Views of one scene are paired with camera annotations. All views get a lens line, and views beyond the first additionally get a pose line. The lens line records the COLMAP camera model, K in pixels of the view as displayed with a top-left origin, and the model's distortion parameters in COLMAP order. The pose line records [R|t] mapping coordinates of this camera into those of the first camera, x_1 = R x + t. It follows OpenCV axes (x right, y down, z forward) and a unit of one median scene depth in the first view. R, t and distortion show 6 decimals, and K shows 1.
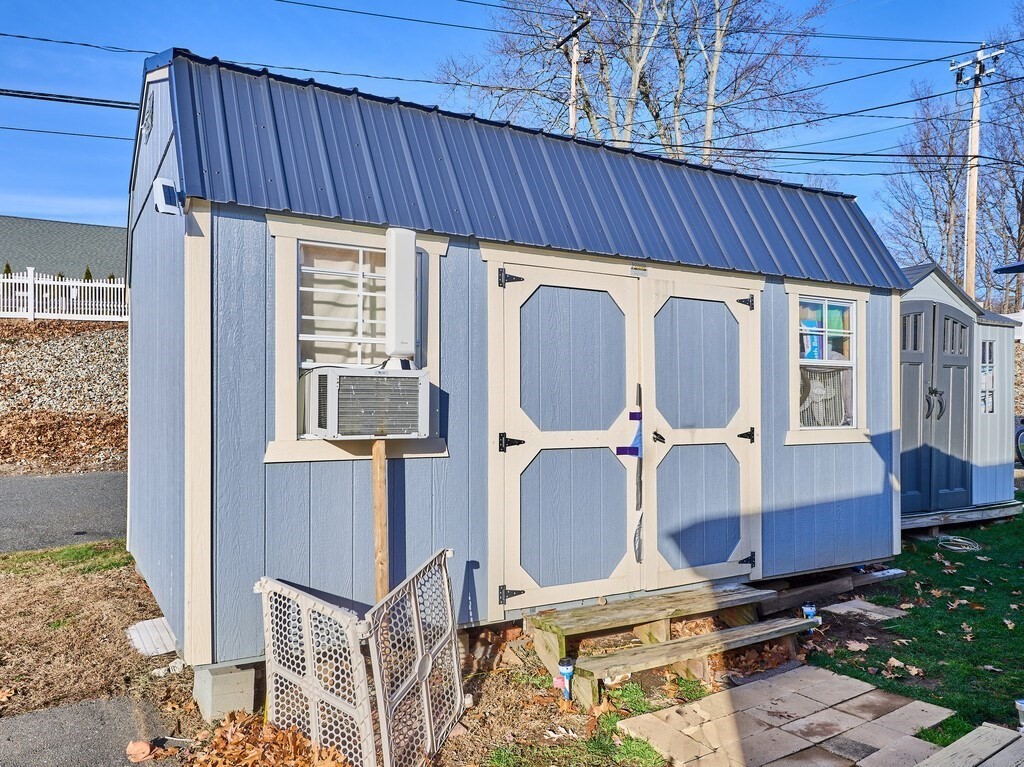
lens RADIAL K [[764.7, 0, 486.0], [0, 764.7, 404.2], [0, 0, 1]] dist [-0.009353, -0.002061]
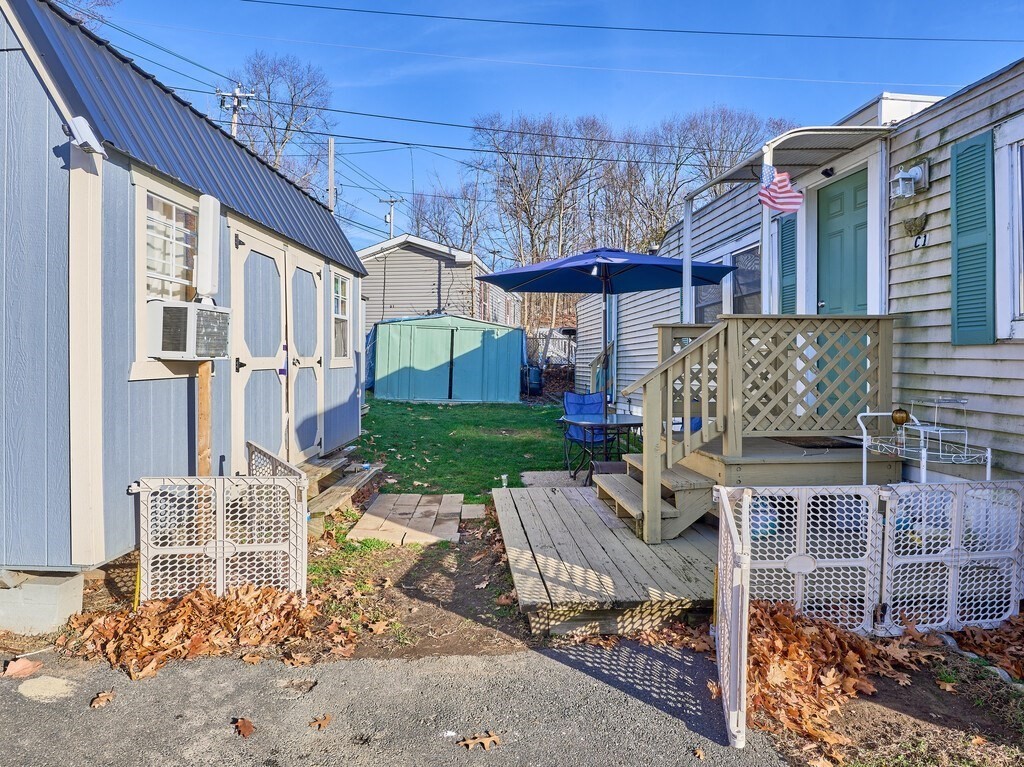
lens RADIAL K [[661.2, 0, 482.3], [0, 661.2, 350.4], [0, 0, 1]] dist [0.000027, -0.017282]
pose [[0.539379, 0.008465, 0.842020, -0.536492], [-0.005903, 0.999963, -0.006272, 0.021676], [-0.842042, -0.001587, 0.539409, 0.012013]]
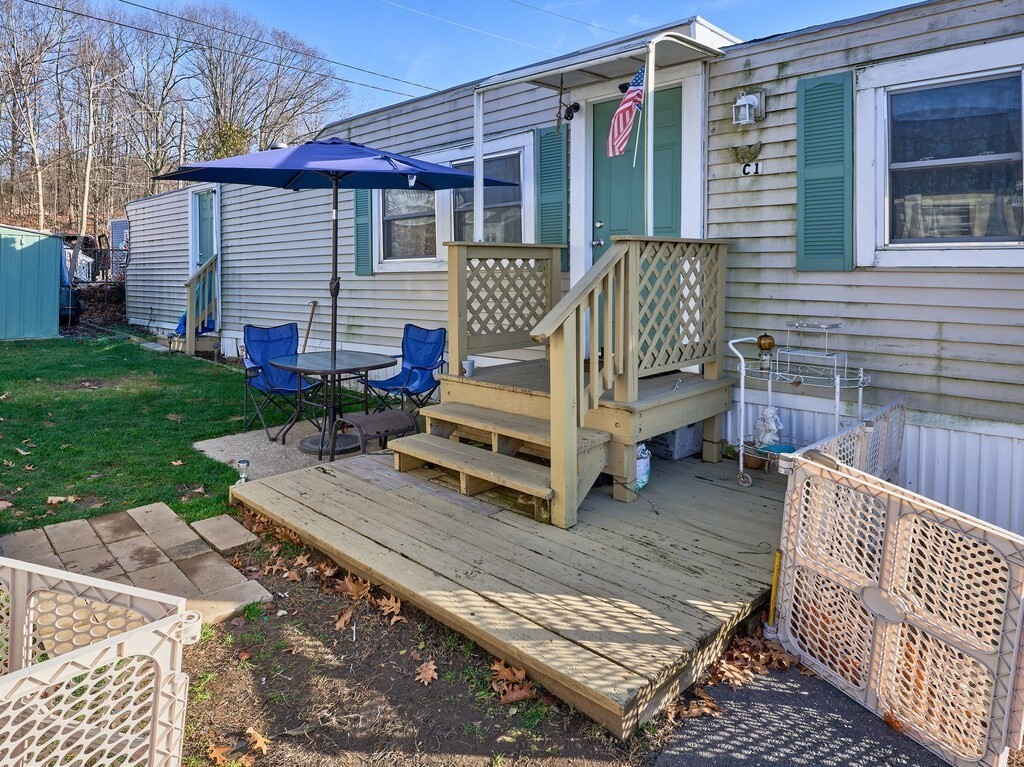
lens RADIAL K [[661.2, 0, 483.3], [0, 661.2, 278.7], [0, 0, 1]] dist [0.000027, -0.017282]
pose [[-0.195916, -0.013921, 0.980522, -0.328195], [-0.010139, 0.999875, 0.012170, 0.011572], [-0.980568, -0.007557, -0.196032, 0.468350]]
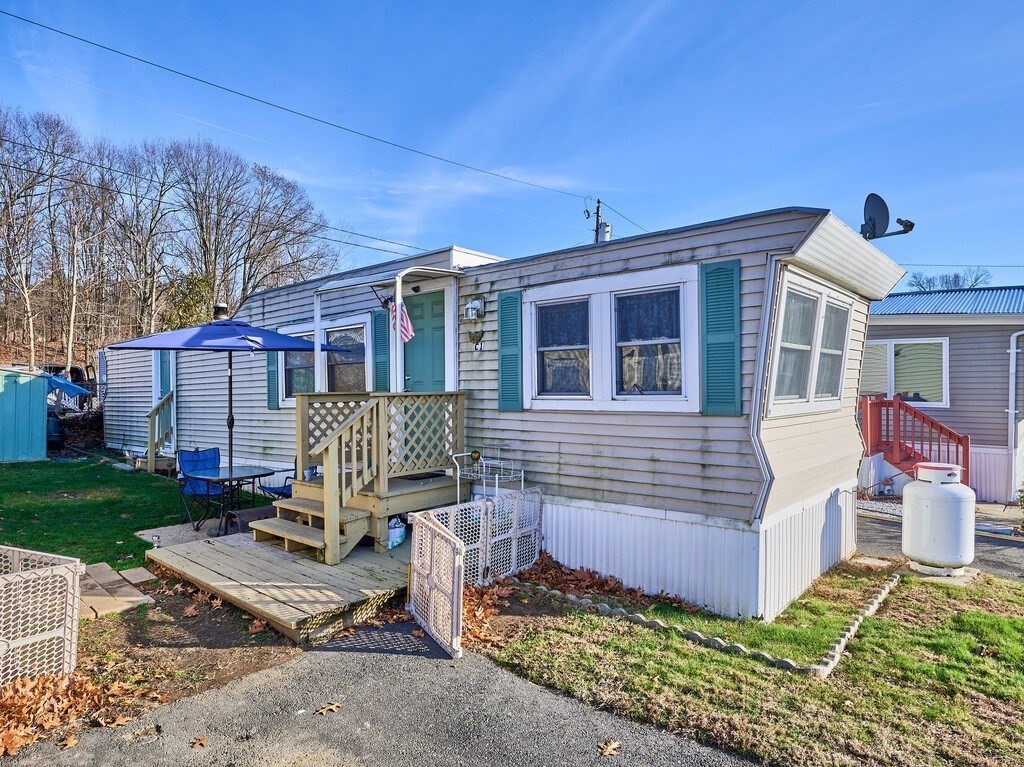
lens RADIAL K [[658.5, 0, 504.8], [0, 658.5, 388.0], [0, 0, 1]] dist [-0.005430, -0.020750]
pose [[-0.226227, -0.003118, 0.974070, -0.850520], [0.005115, 0.999977, 0.004389, -0.040035], [-0.974061, 0.005975, -0.226206, 0.233709]]
